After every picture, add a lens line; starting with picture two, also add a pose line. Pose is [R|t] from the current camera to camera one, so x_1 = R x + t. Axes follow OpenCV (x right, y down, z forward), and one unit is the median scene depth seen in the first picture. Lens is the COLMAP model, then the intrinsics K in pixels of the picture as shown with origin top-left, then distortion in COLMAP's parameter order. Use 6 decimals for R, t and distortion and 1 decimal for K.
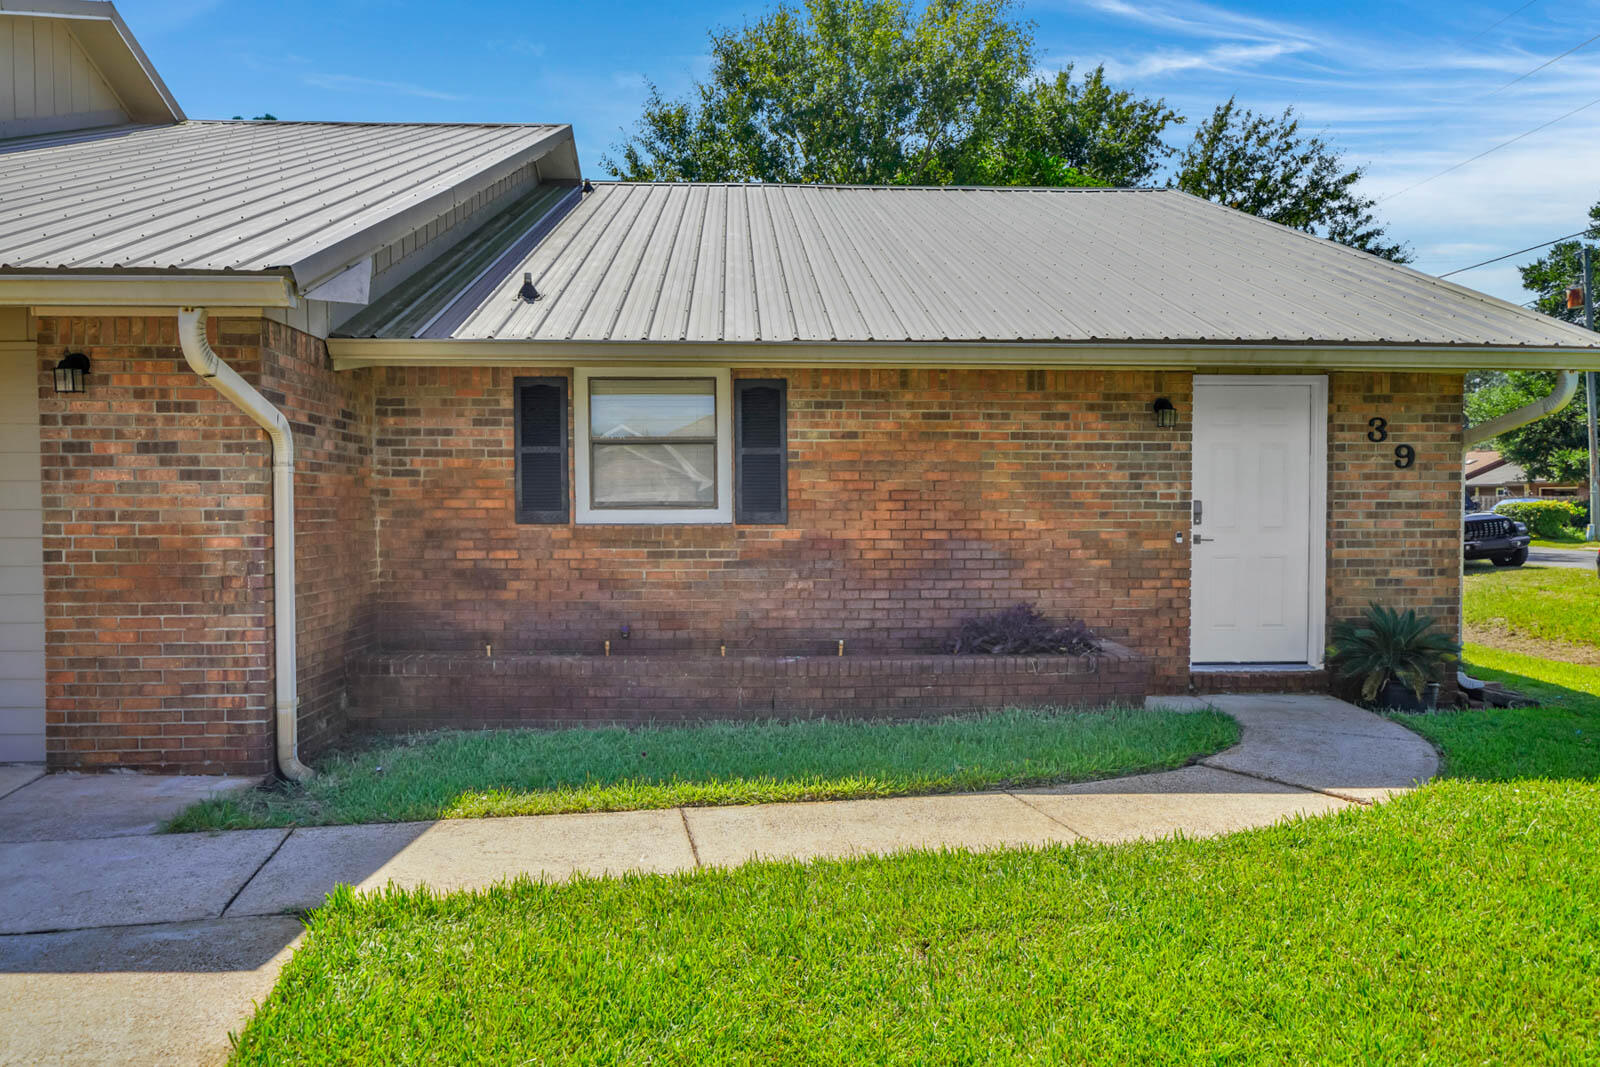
lens RADIAL K [[1083.2, 0, 788.9], [0, 1083.2, 525.5], [0, 0, 1]] dist [0.004577, -0.000561]
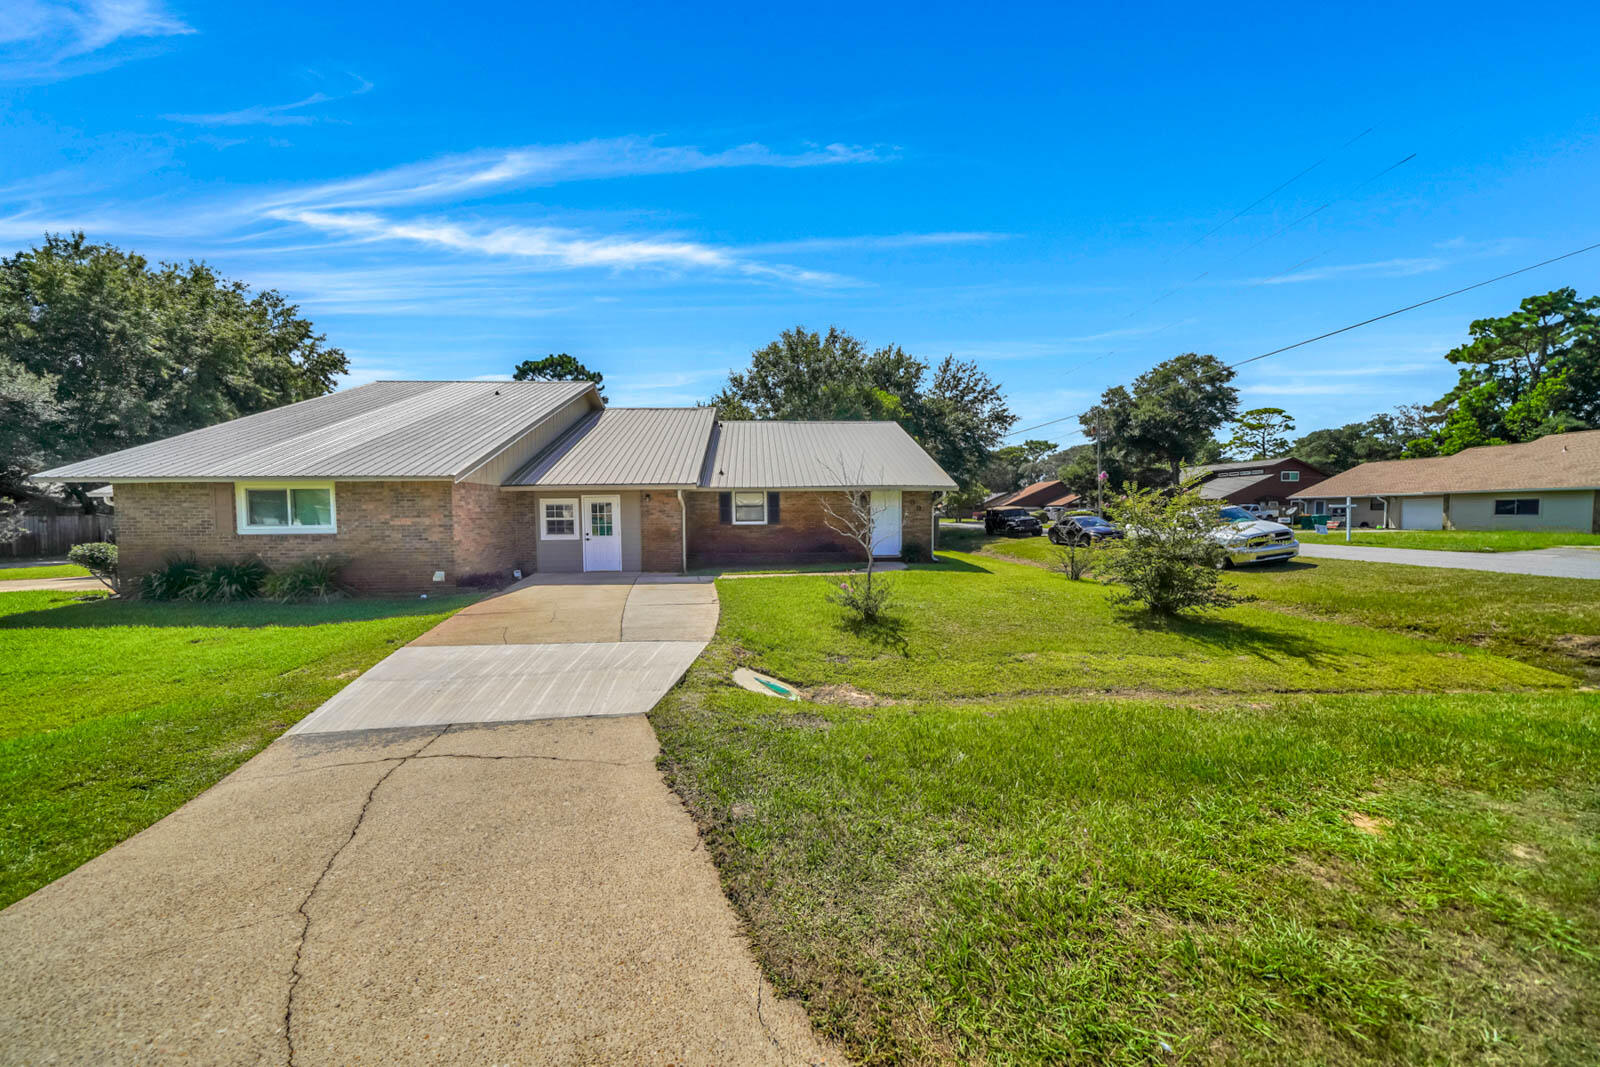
lens RADIAL K [[552.5, 0, 796.0], [0, 552.5, 539.6], [0, 0, 1]] dist [-0.004115, 0.000227]
pose [[0.999565, -0.007334, 0.028564, 0.000118], [0.006421, 0.999470, 0.031923, -0.010715], [-0.028783, -0.031725, 0.999082, -1.284893]]
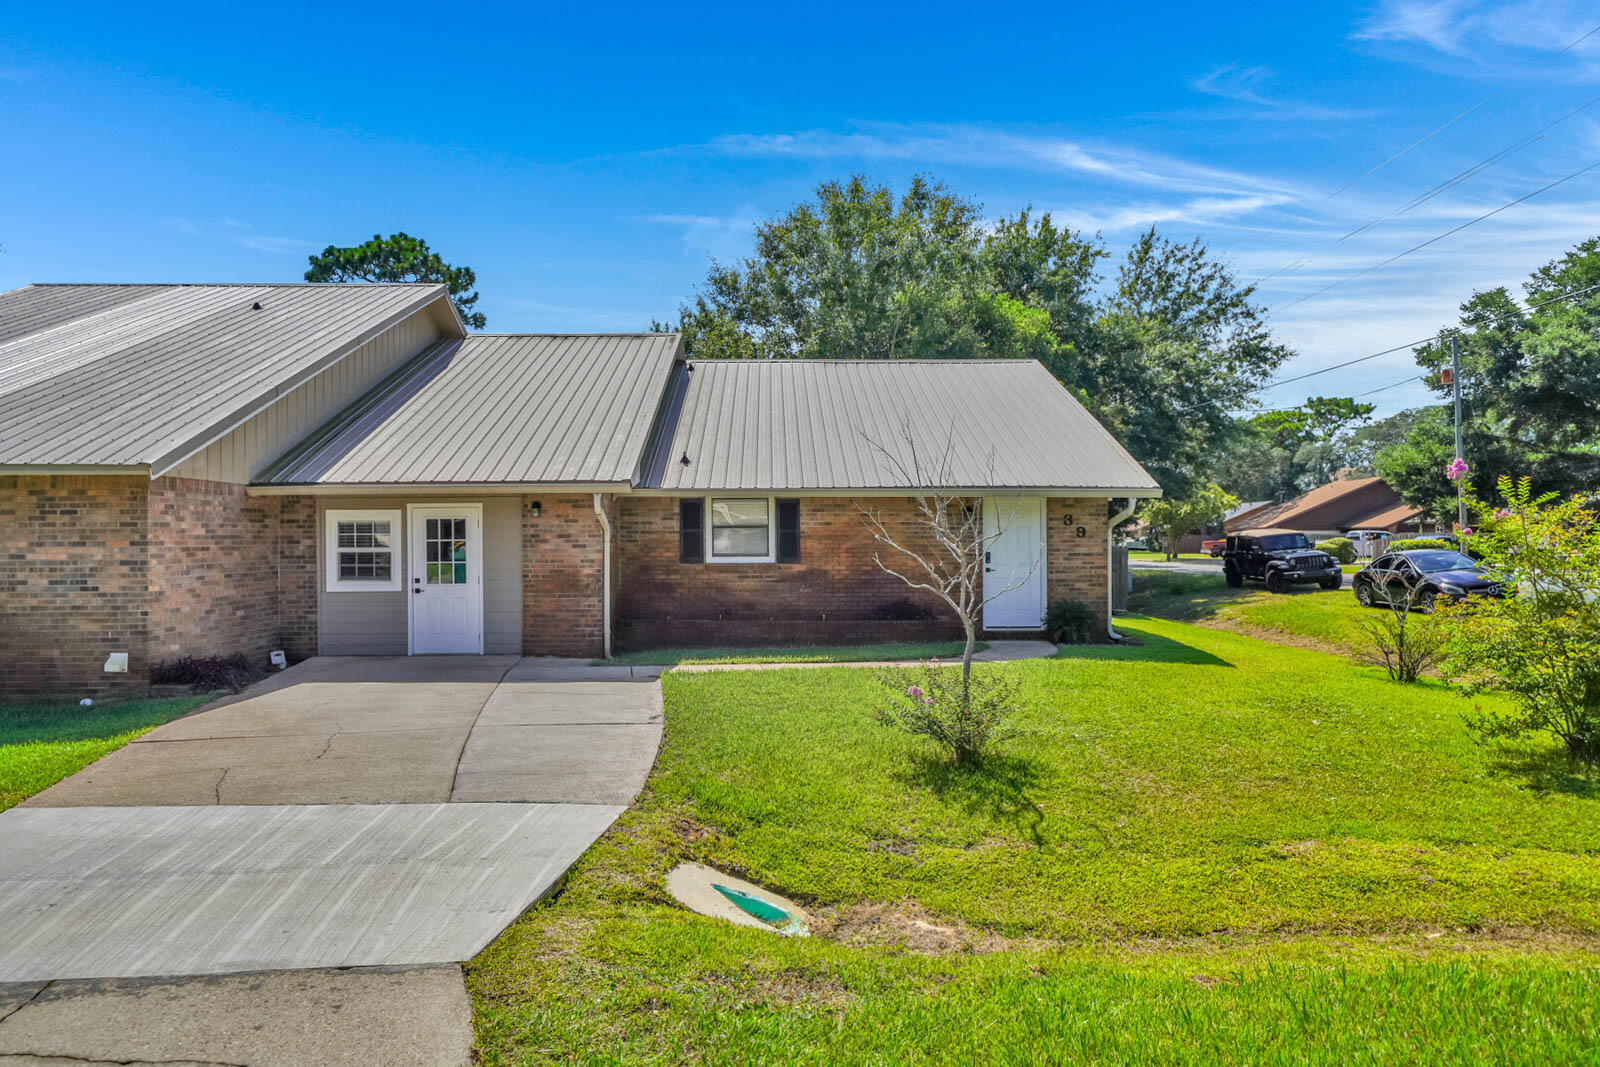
lens RADIAL K [[1083.2, 0, 804.4], [0, 1083.2, 540.3], [0, 0, 1]] dist [0.004577, -0.000561]
pose [[0.999885, -0.001017, -0.015109, 0.041736], [0.000773, 0.999870, -0.016090, -0.012694], [0.015123, 0.016077, 0.999756, -1.239365]]
